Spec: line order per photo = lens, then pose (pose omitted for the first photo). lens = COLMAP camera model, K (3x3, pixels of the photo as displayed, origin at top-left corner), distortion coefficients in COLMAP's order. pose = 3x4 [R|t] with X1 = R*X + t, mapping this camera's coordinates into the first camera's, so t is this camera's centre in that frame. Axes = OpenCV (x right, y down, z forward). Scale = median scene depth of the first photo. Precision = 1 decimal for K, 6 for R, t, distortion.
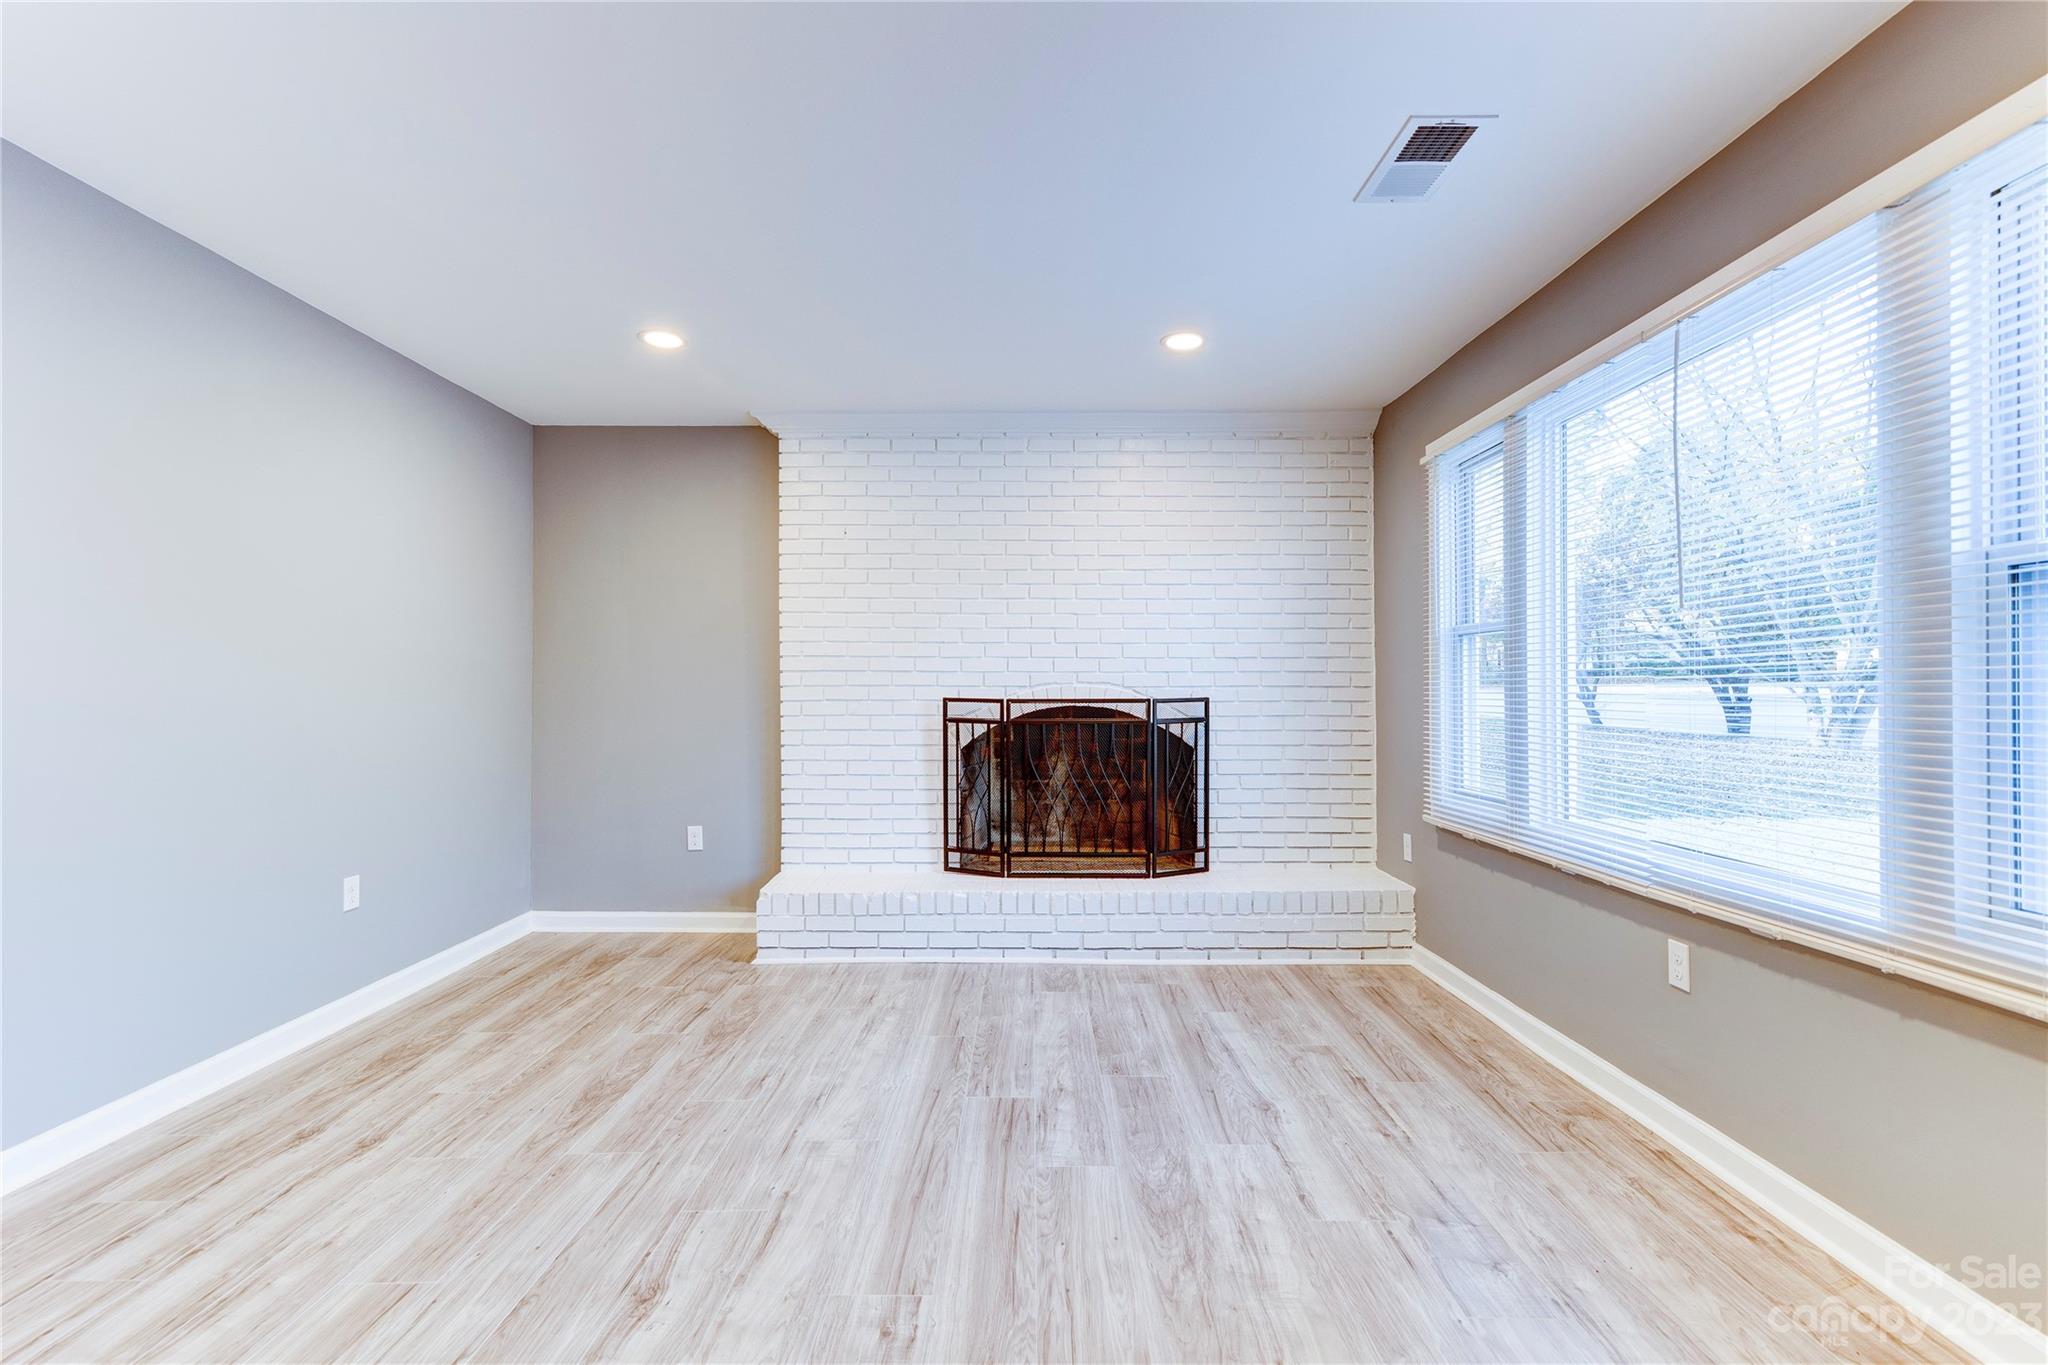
lens RADIAL K [[1027.5, 0, 1023.9], [0, 1027.5, 739.3], [0, 0, 1]] dist [-0.001349, 0.000418]
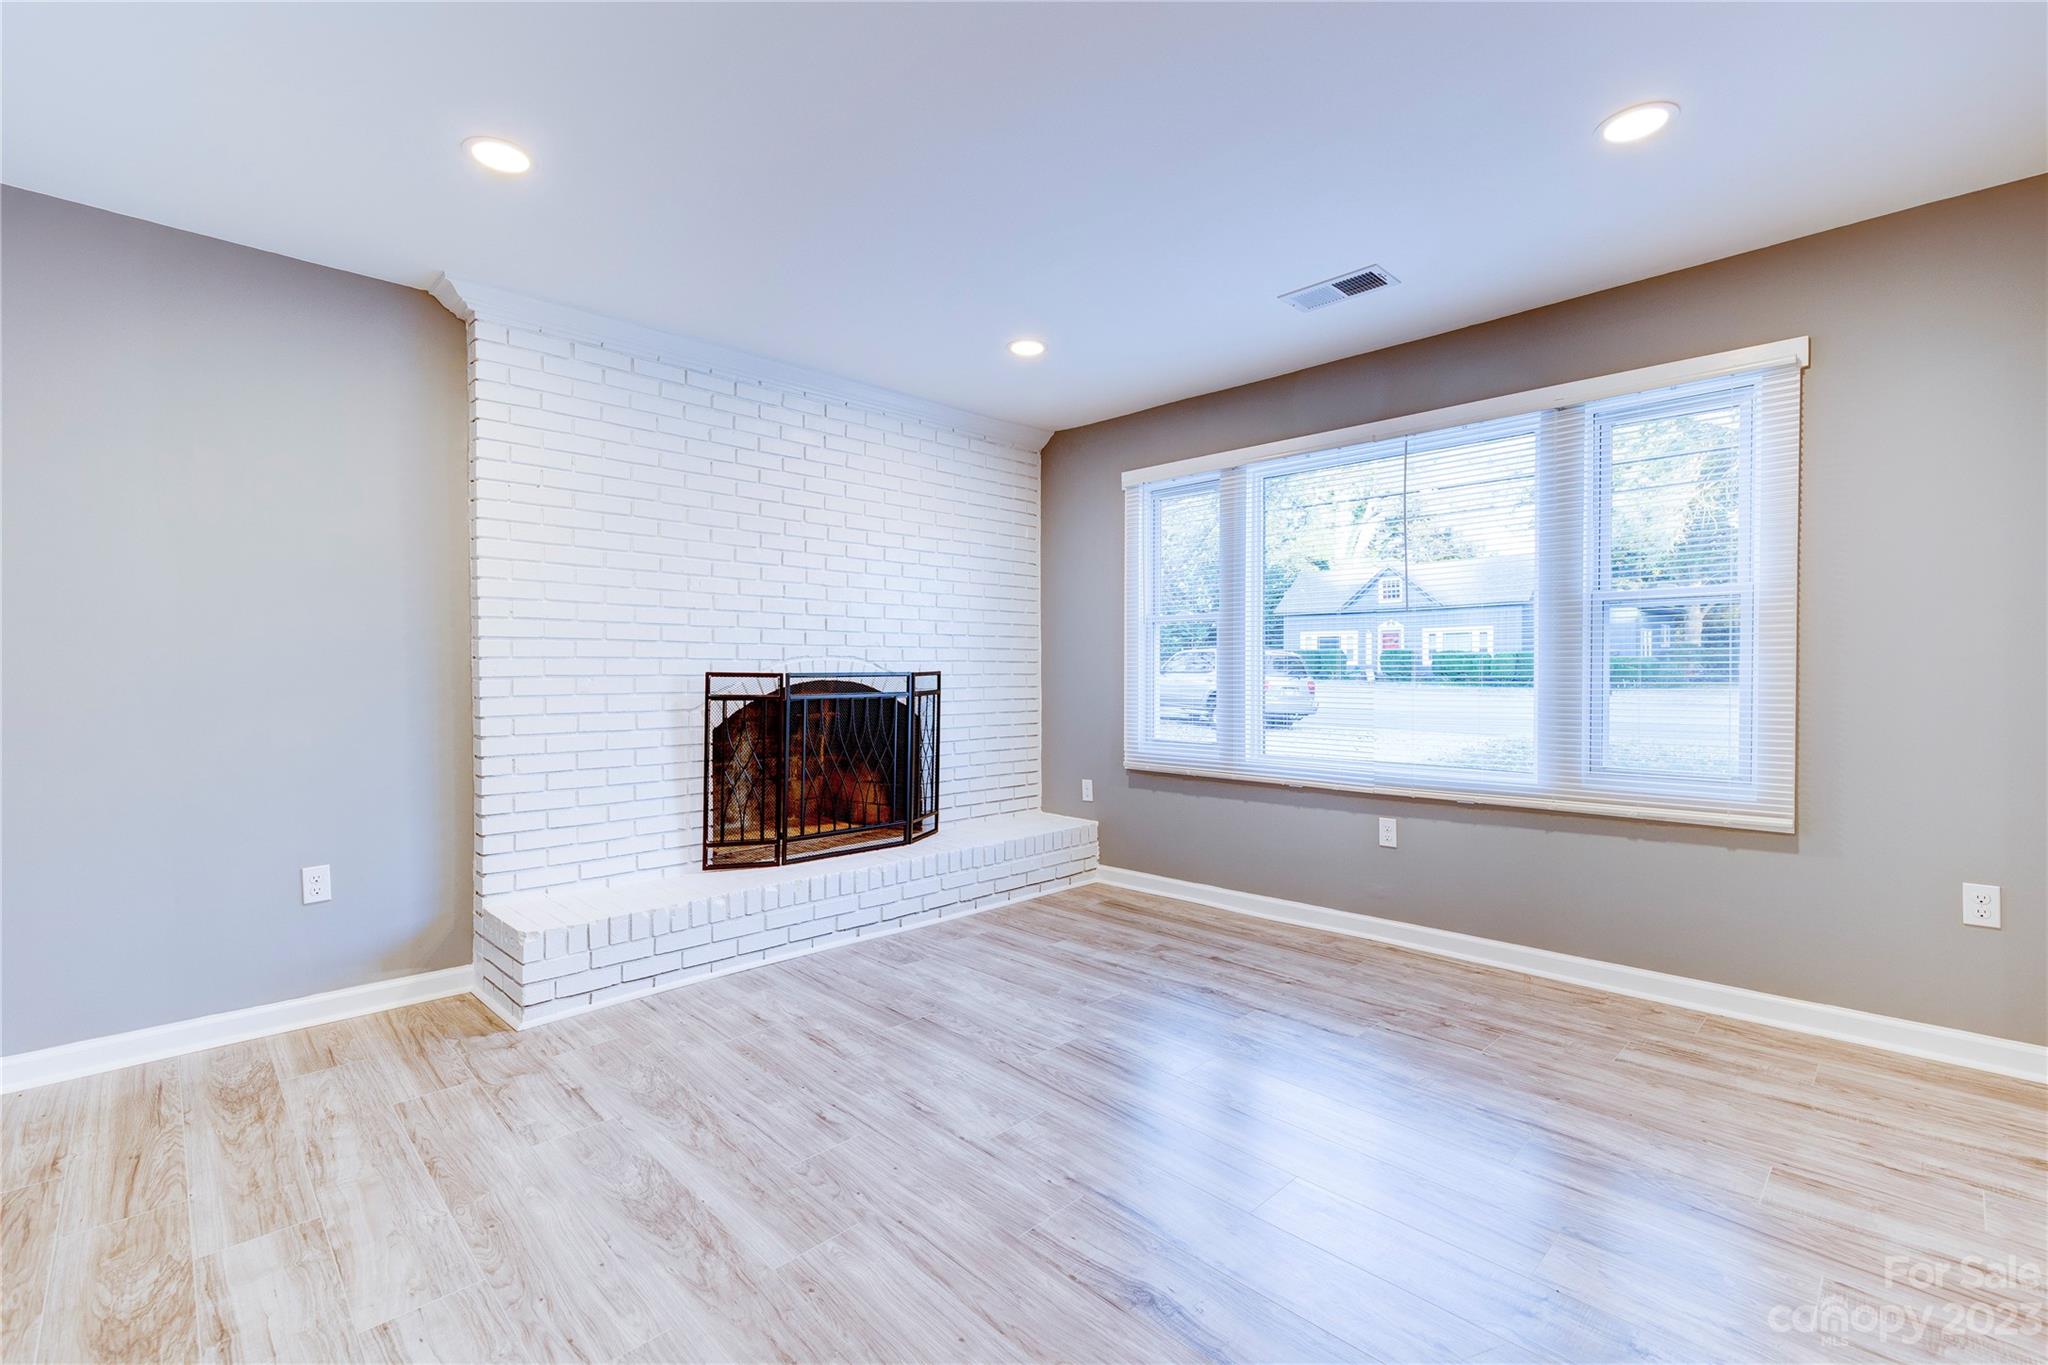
lens RADIAL K [[1006.2, 0, 1023.9], [0, 1006.2, 741.1], [0, 0, 1]] dist [0.002611, 0.000003]
pose [[0.647090, -0.054562, 0.760459, -0.572930], [0.037944, 0.998505, 0.039354, -0.005564], [-0.761469, 0.003389, 0.648193, 0.247493]]
